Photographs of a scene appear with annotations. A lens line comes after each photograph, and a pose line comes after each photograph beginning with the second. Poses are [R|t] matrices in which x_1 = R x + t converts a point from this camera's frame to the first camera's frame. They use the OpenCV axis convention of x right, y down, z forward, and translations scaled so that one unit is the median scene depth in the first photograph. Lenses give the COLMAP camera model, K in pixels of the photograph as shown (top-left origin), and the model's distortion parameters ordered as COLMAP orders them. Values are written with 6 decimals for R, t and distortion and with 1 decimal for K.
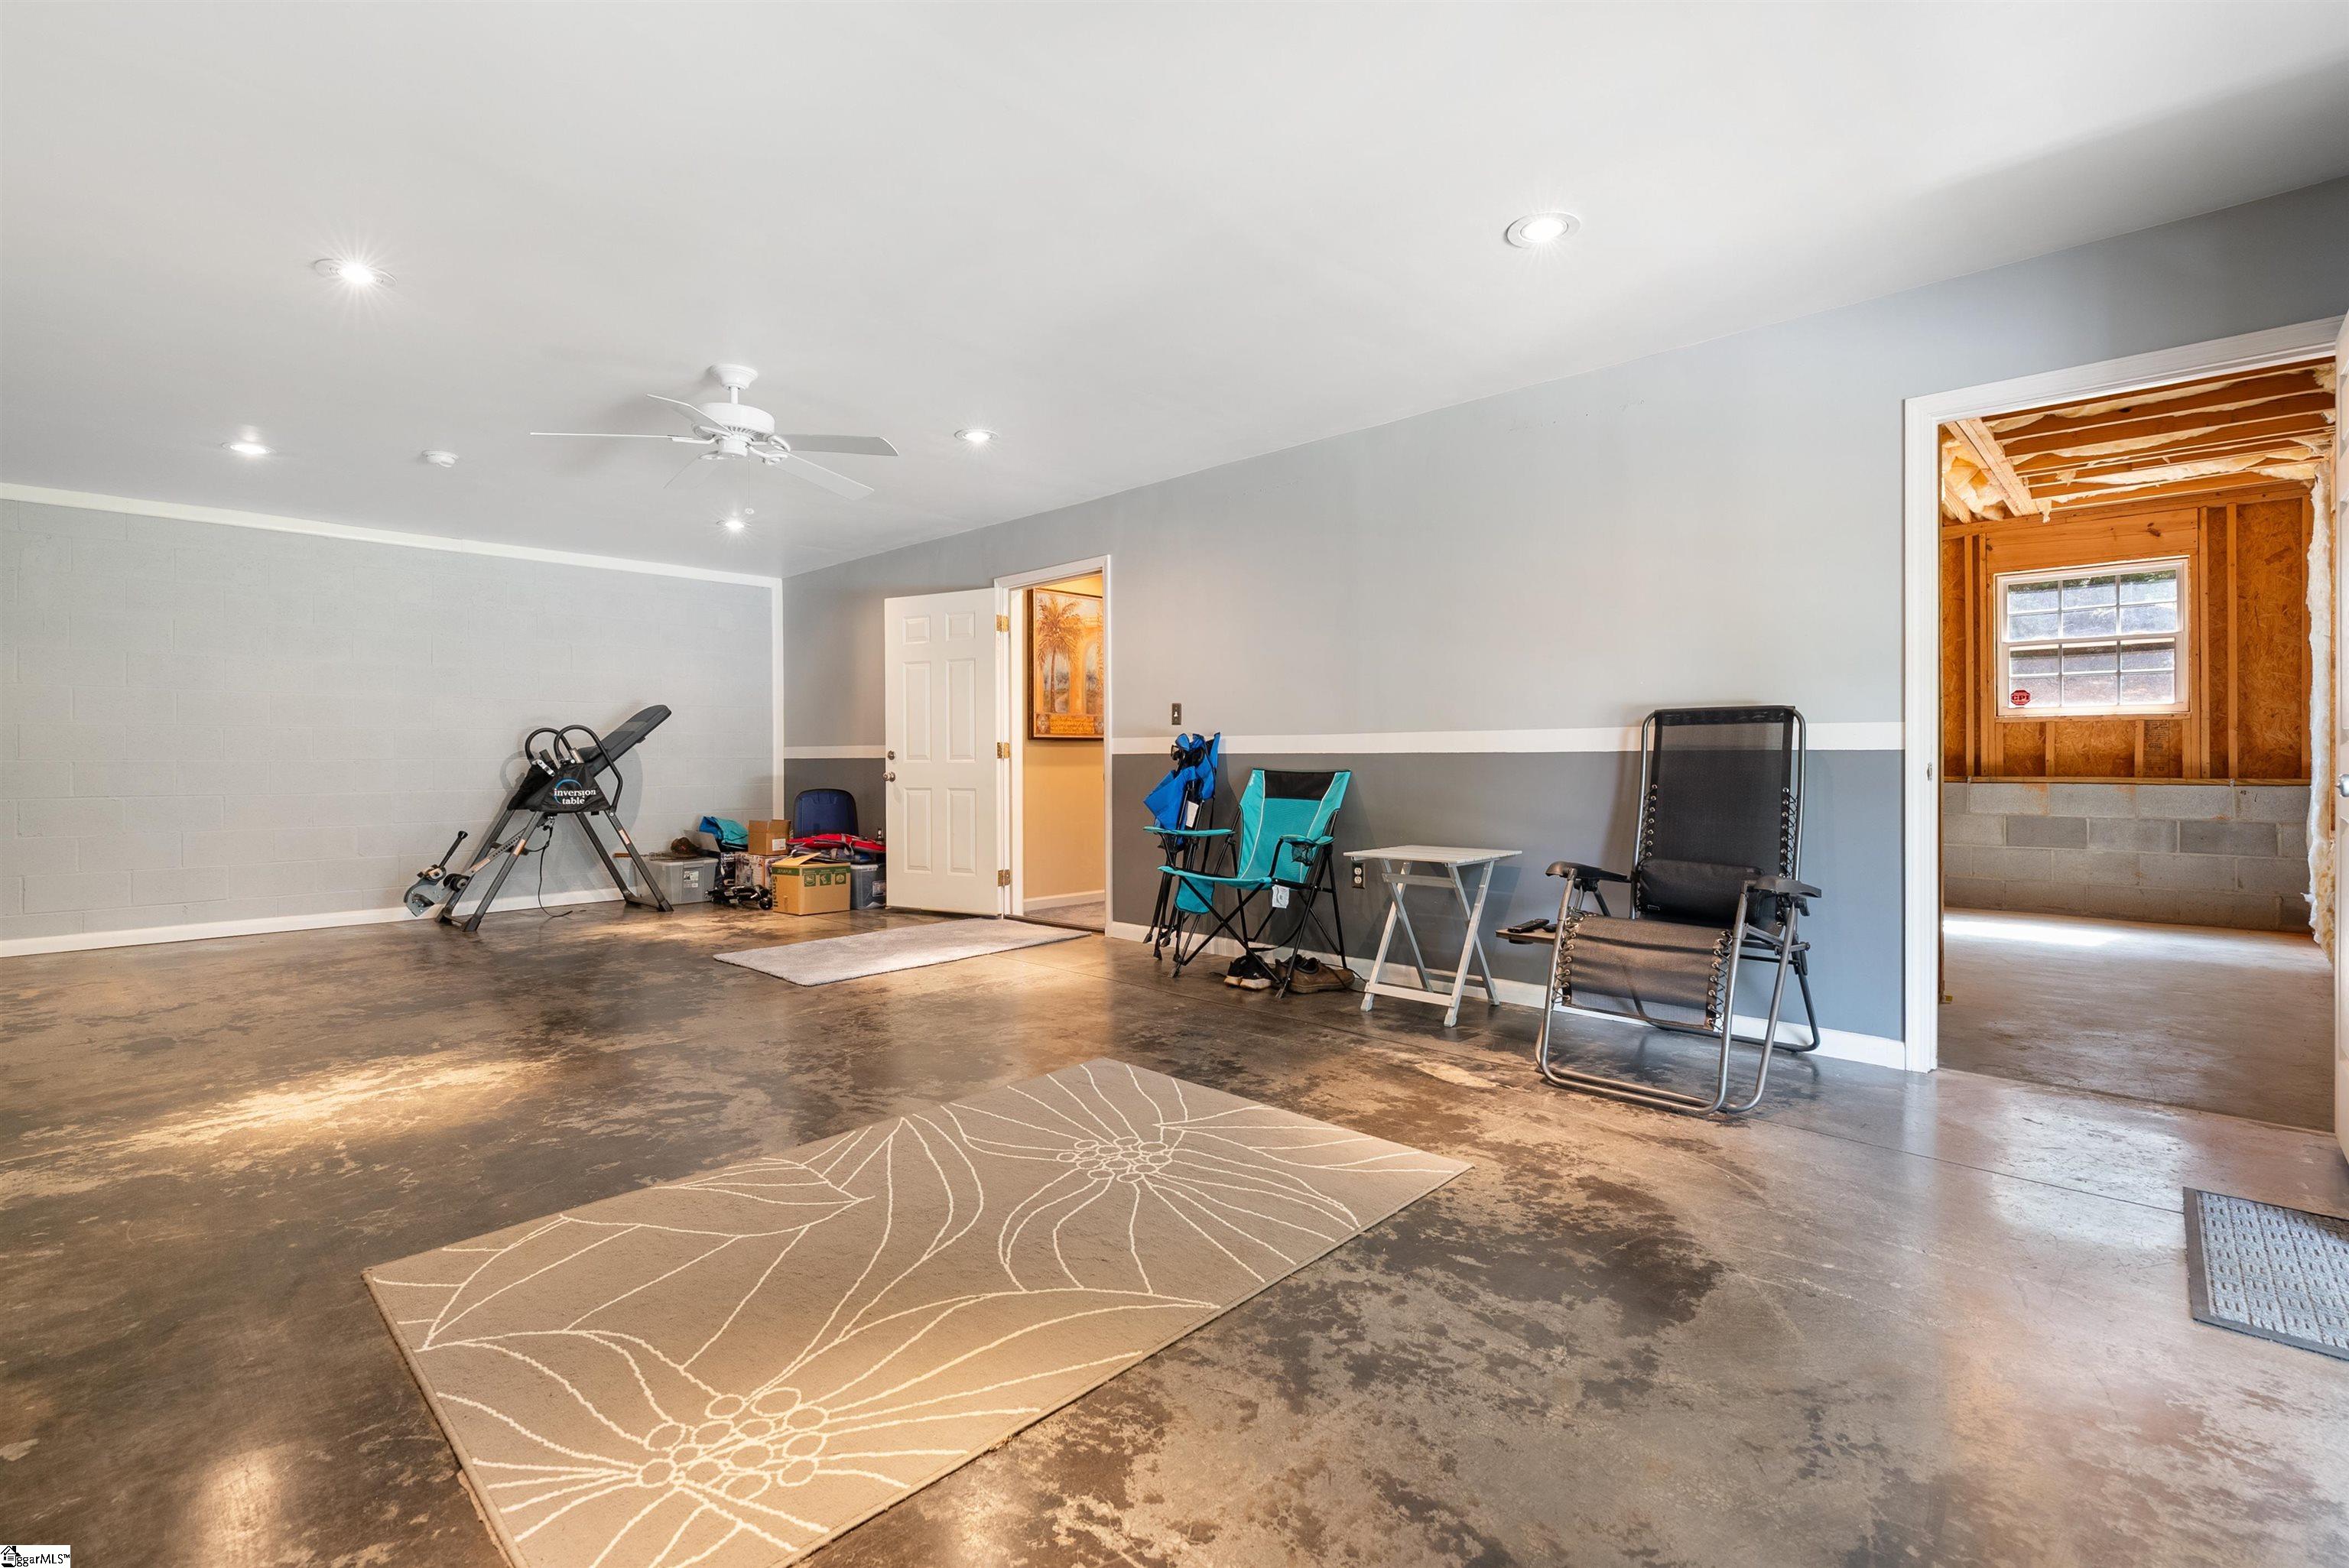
lens RADIAL K [[1063.0, 0, 1178.7], [0, 1063.0, 765.7], [0, 0, 1]] dist [-0.006497, 0.003928]
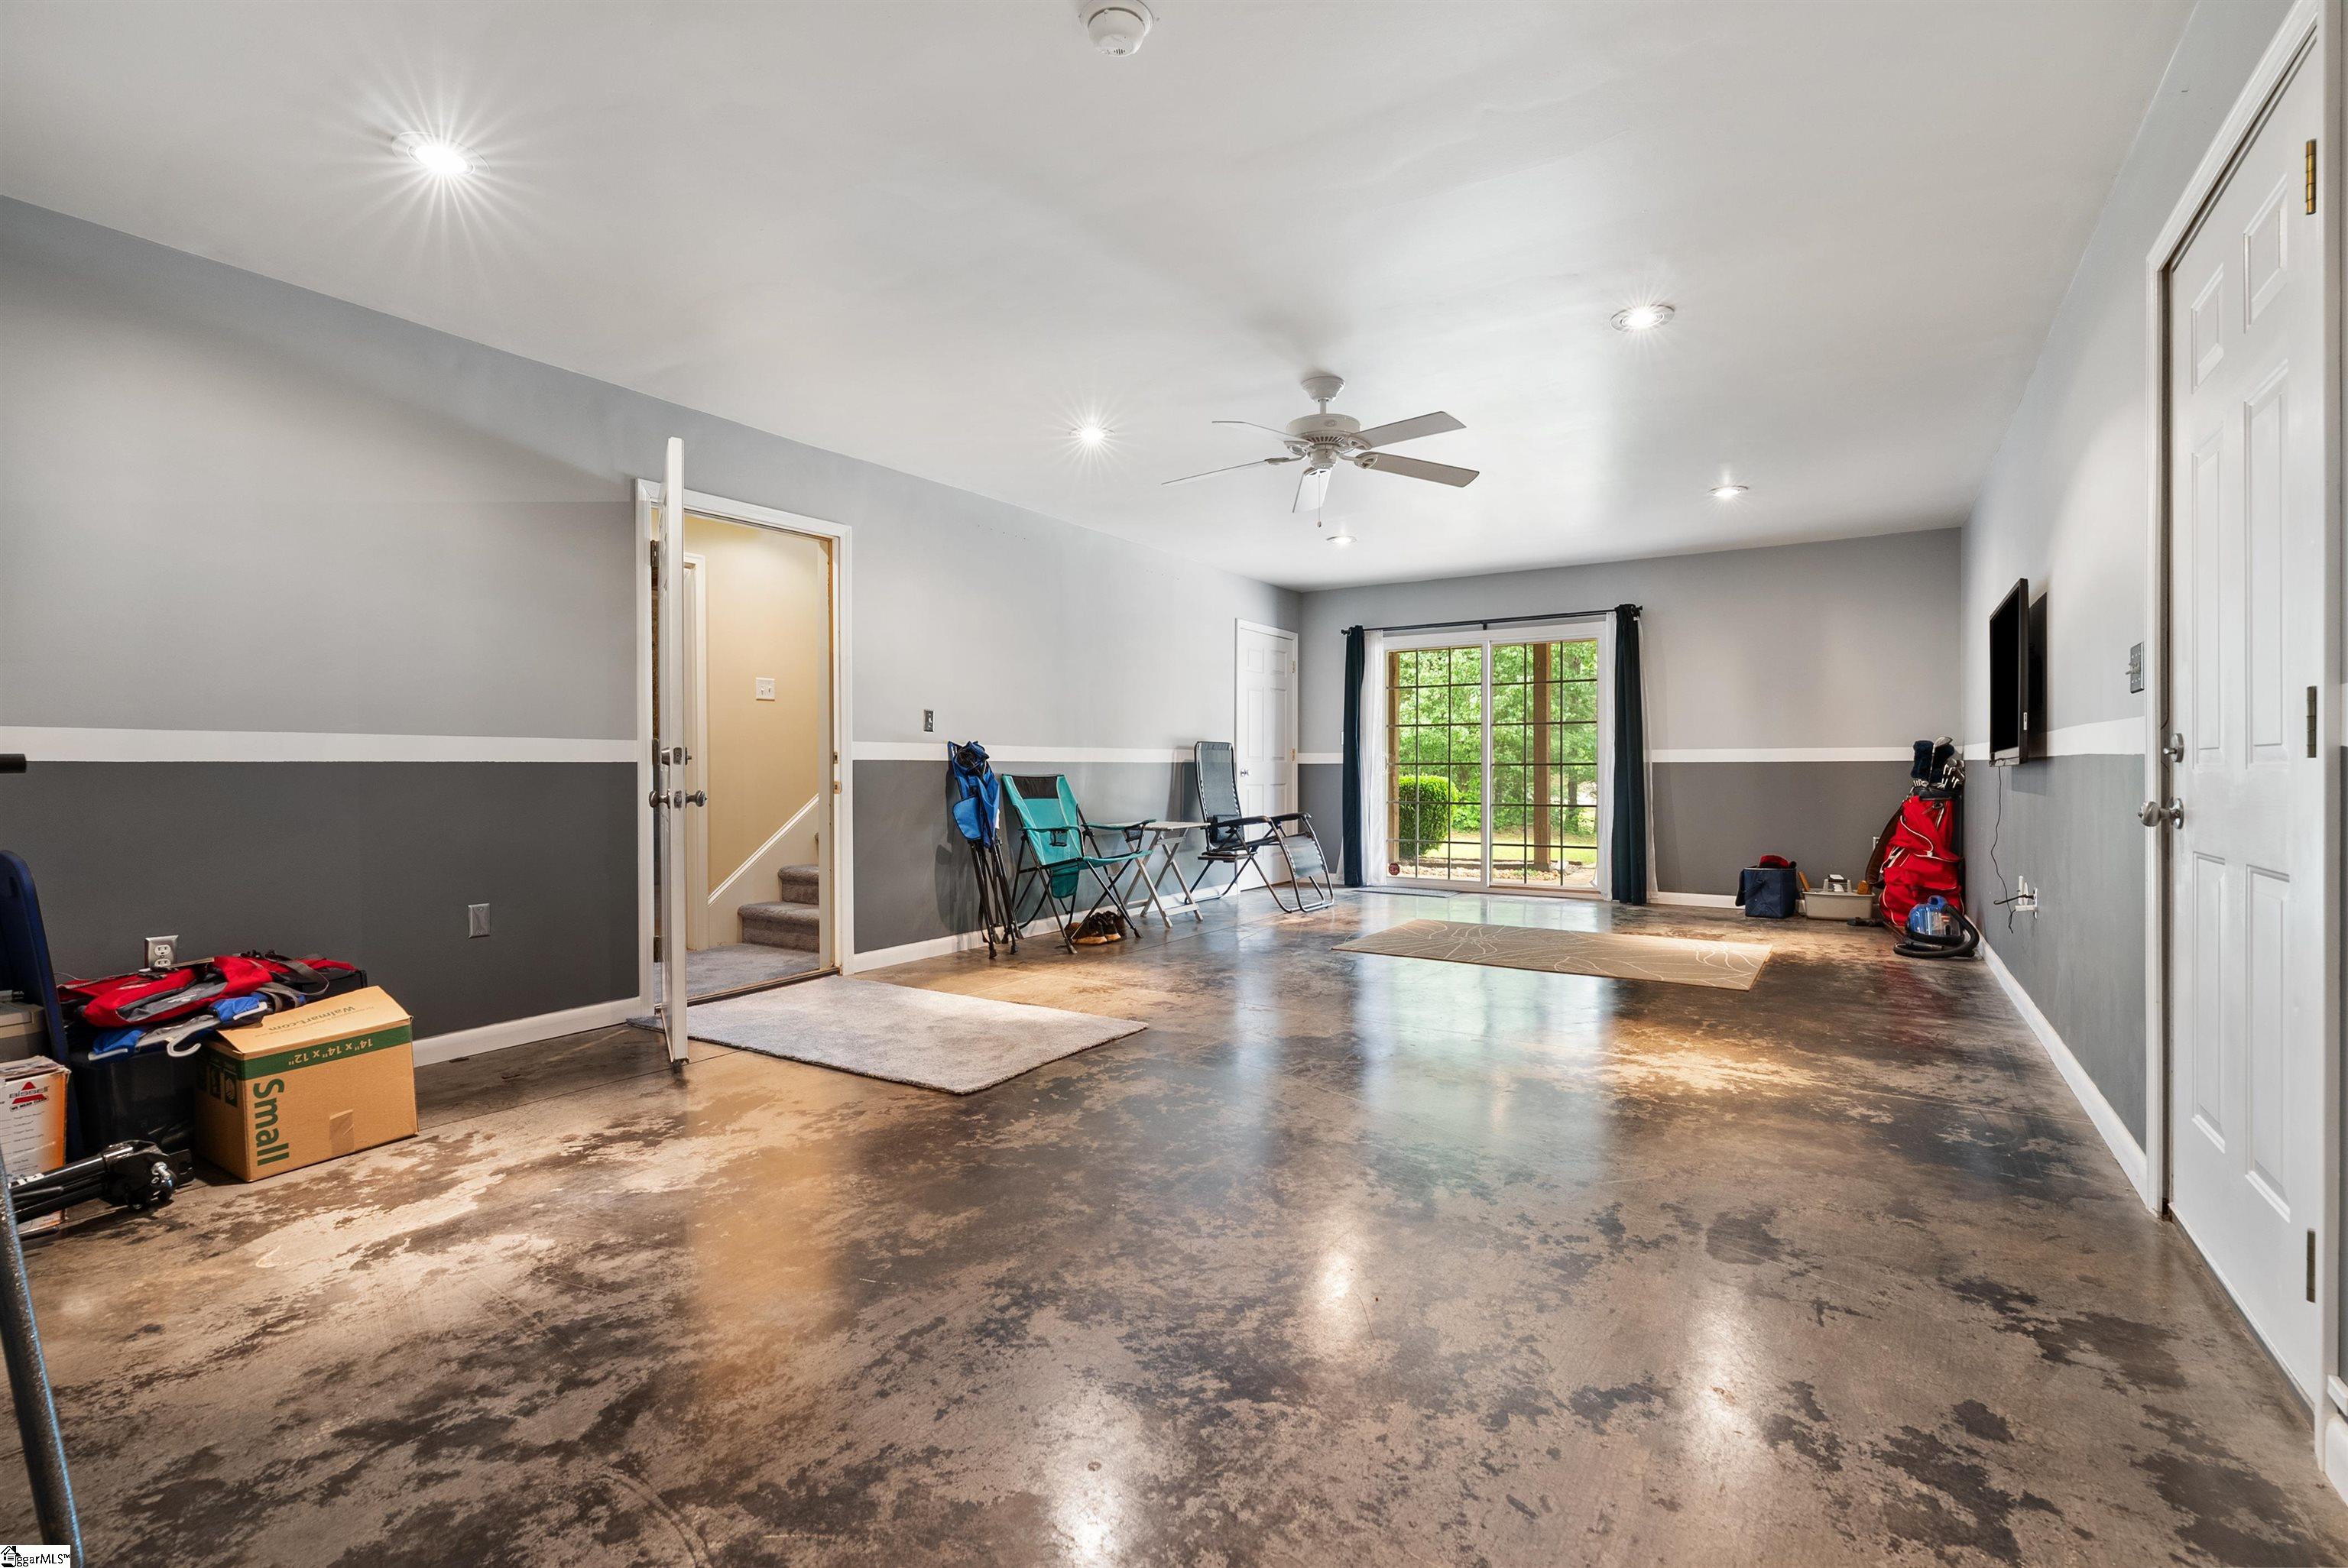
lens RADIAL K [[1062.5, 0, 1178.0], [0, 1062.5, 777.1], [0, 0, 1]] dist [-0.006497, 0.003928]
pose [[-0.192973, -0.004160, 0.981195, -1.133898], [0.013708, 0.999882, 0.006935, -0.000166], [-0.981108, 0.014788, -0.192893, 1.081496]]
